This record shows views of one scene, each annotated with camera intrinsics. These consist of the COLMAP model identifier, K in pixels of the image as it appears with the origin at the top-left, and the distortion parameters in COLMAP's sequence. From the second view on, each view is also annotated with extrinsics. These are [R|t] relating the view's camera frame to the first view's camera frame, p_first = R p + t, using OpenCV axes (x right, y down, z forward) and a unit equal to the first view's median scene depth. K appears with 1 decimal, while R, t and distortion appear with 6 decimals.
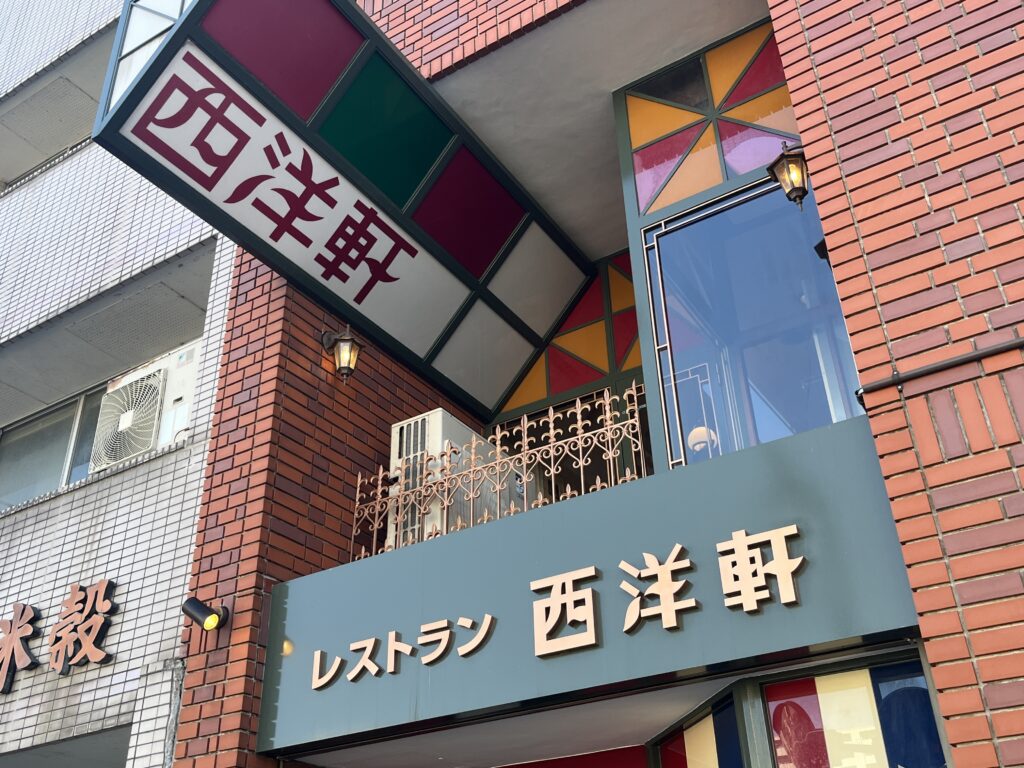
lens RADIAL K [[1026.1, 0, 508.0], [0, 1026.1, 389.2], [0, 0, 1]] dist [0.037090, 0.000000]
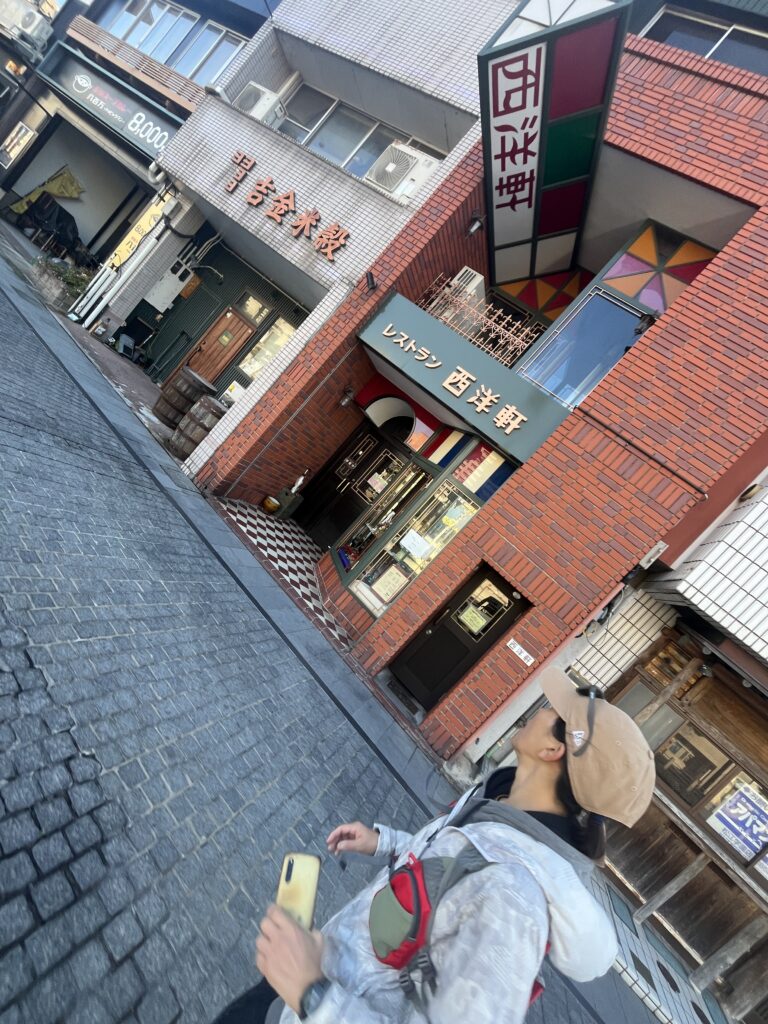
lens RADIAL K [[412.2, 0, 381.0], [0, 412.2, 518.0], [0, 0, 1]] dist [-0.004372, -0.000689]
pose [[0.712340, 0.660437, 0.237475, -0.100331], [-0.655608, 0.505405, 0.561020, -0.090264], [0.250497, -0.555327, 0.793009, -0.211970]]
